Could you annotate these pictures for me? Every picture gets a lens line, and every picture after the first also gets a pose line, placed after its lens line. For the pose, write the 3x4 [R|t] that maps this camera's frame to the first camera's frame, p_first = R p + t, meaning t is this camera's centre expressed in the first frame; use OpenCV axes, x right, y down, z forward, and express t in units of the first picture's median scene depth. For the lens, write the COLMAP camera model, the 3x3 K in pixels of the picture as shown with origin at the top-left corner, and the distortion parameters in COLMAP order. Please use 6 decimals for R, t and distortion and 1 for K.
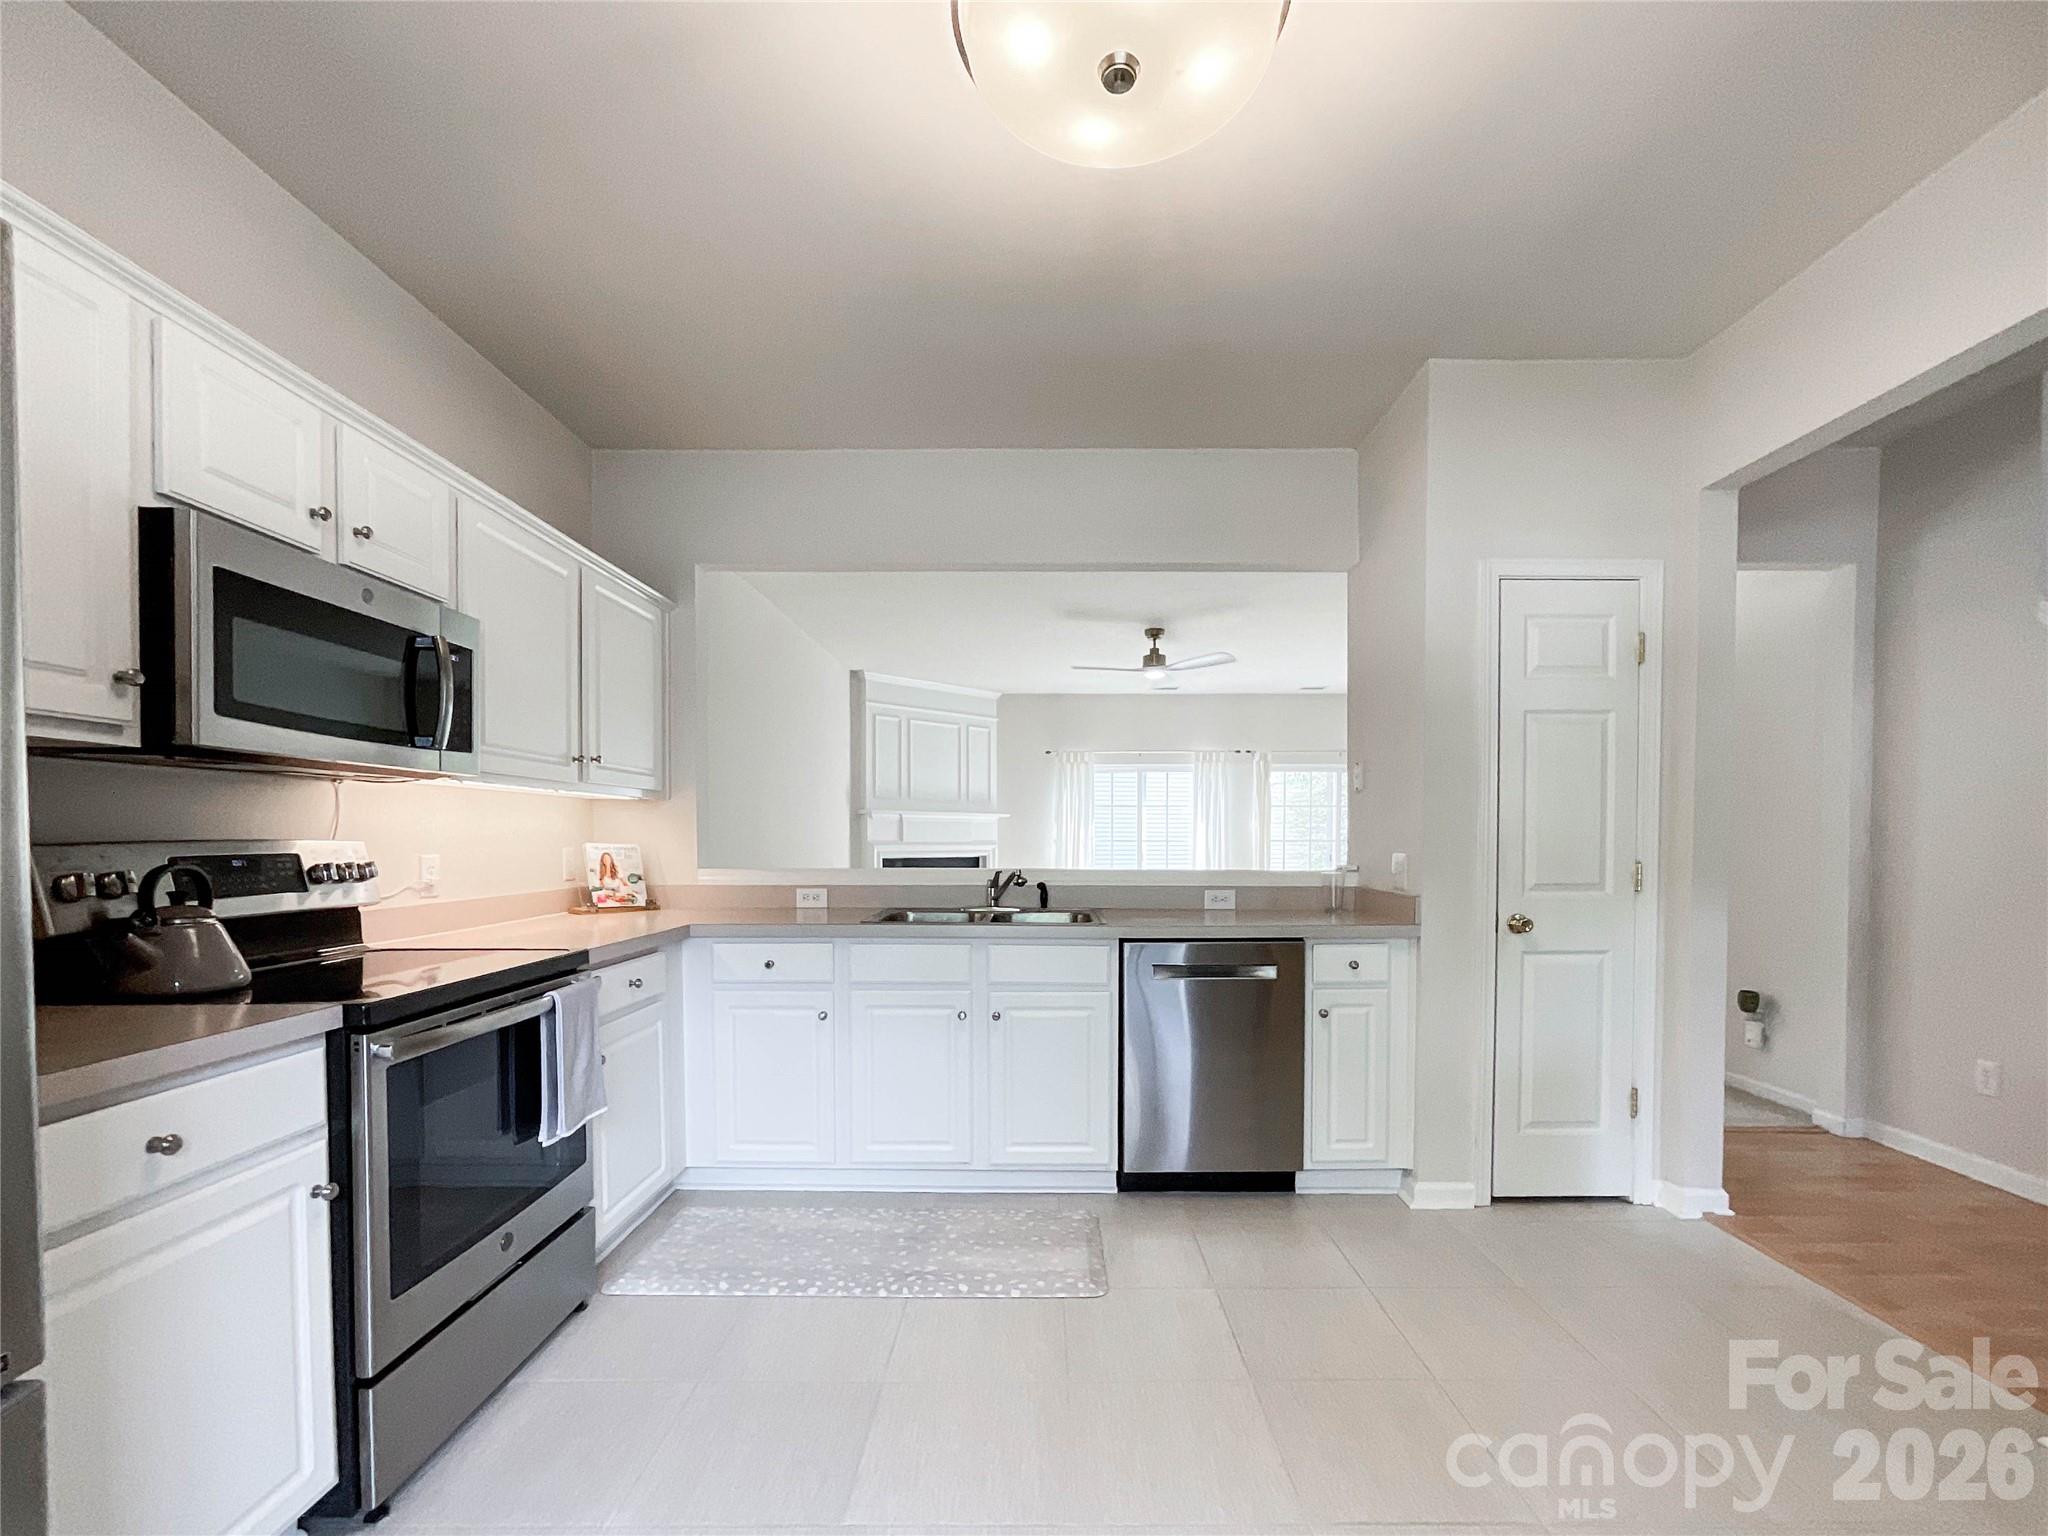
lens RADIAL K [[877.5, 0, 1059.9], [0, 877.5, 856.7], [0, 0, 1]] dist [-0.019246, 0.000150]
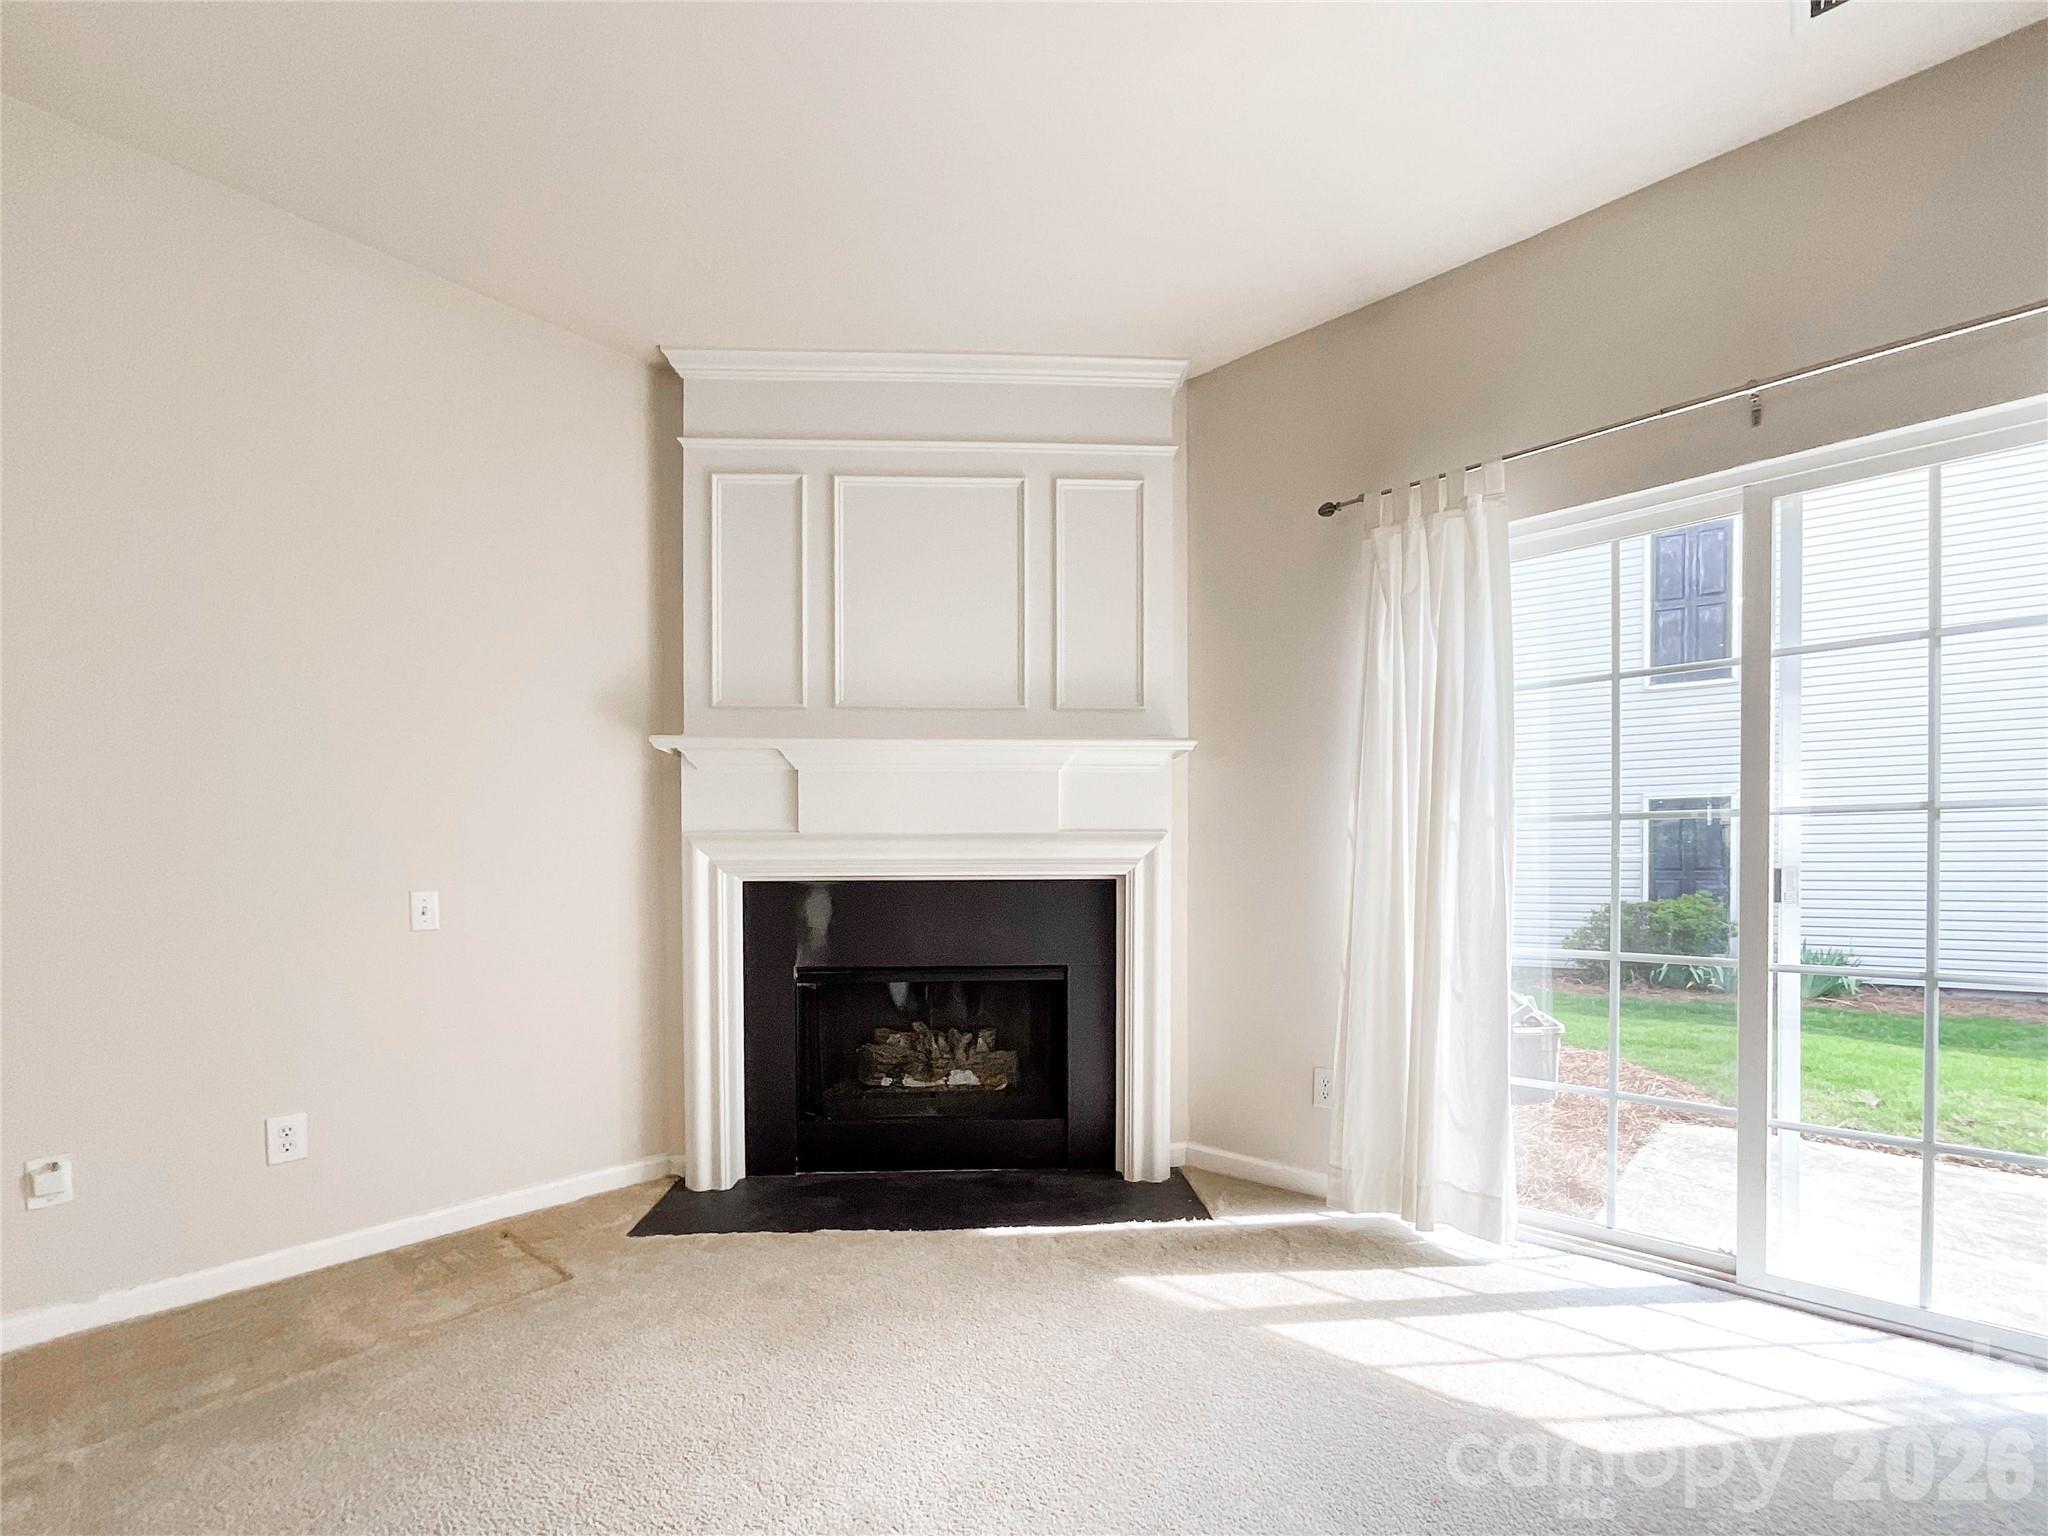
lens RADIAL K [[875.3, 0, 1024.8], [0, 875.3, 875.9], [0, 0, 1]] dist [-0.015275, 0.000126]
pose [[0.729408, 0.002466, -0.684075, 0.351881], [-0.007135, 0.999967, -0.004003, 0.002965], [0.684042, 0.007800, 0.729401, 2.396141]]
